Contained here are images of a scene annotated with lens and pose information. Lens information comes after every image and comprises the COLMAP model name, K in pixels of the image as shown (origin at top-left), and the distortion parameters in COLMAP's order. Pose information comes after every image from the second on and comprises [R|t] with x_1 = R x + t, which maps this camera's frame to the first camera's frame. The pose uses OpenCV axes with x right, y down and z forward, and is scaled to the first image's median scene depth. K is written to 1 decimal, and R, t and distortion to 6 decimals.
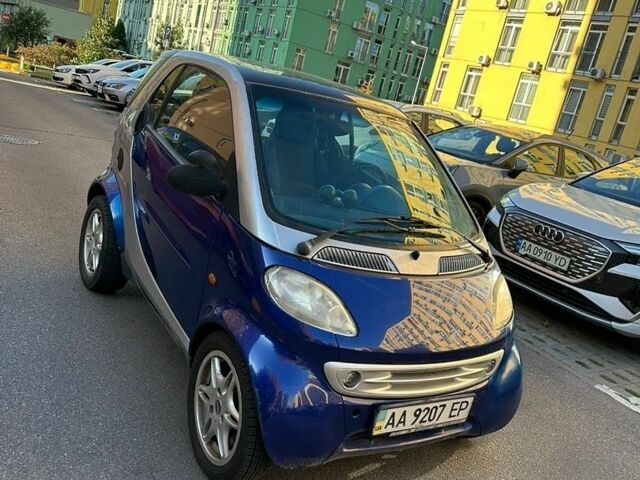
lens RADIAL K [[595.3, 0, 320.0], [0, 595.3, 240.0], [0, 0, 1]] dist [-0.002732, -0.002860]
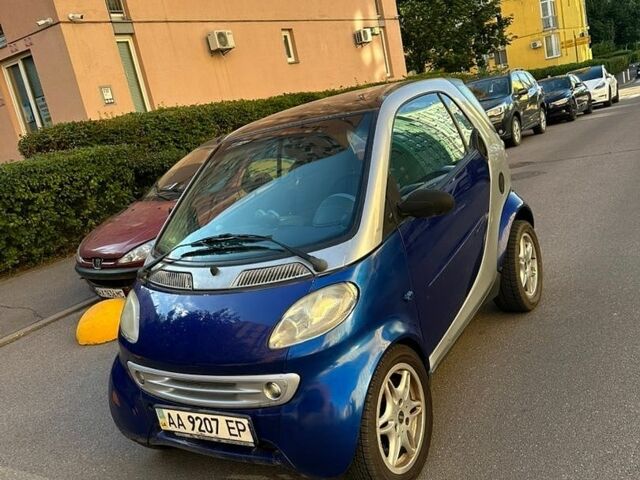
lens RADIAL K [[573.5, 0, 321.5], [0, 573.5, 261.0], [0, 0, 1]] dist [0.007652, -0.002246]
pose [[0.373975, -0.088241, -0.923231, 1.167004], [0.090121, 0.994210, -0.058520, 0.084423], [0.923050, -0.061318, 0.379762, 0.801847]]
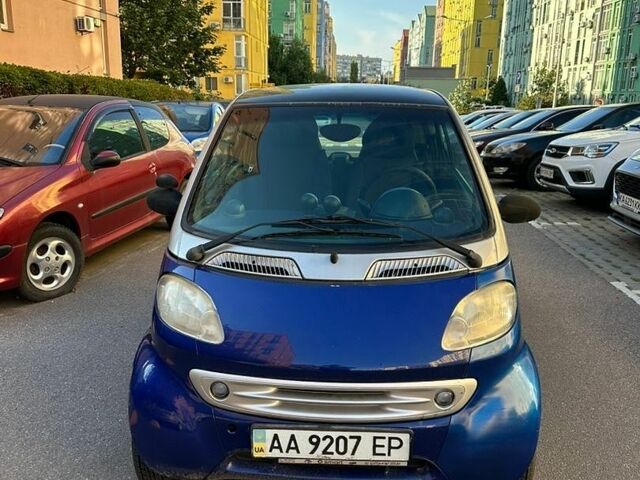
lens RADIAL K [[595.3, 0, 320.0], [0, 595.3, 240.0], [0, 0, 1]] dist [-0.002732, -0.002860]
pose [[0.794818, -0.082986, -0.601146, 0.673496], [0.031557, 0.994917, -0.095621, 0.082175], [0.606026, 0.057031, 0.793398, 0.296156]]
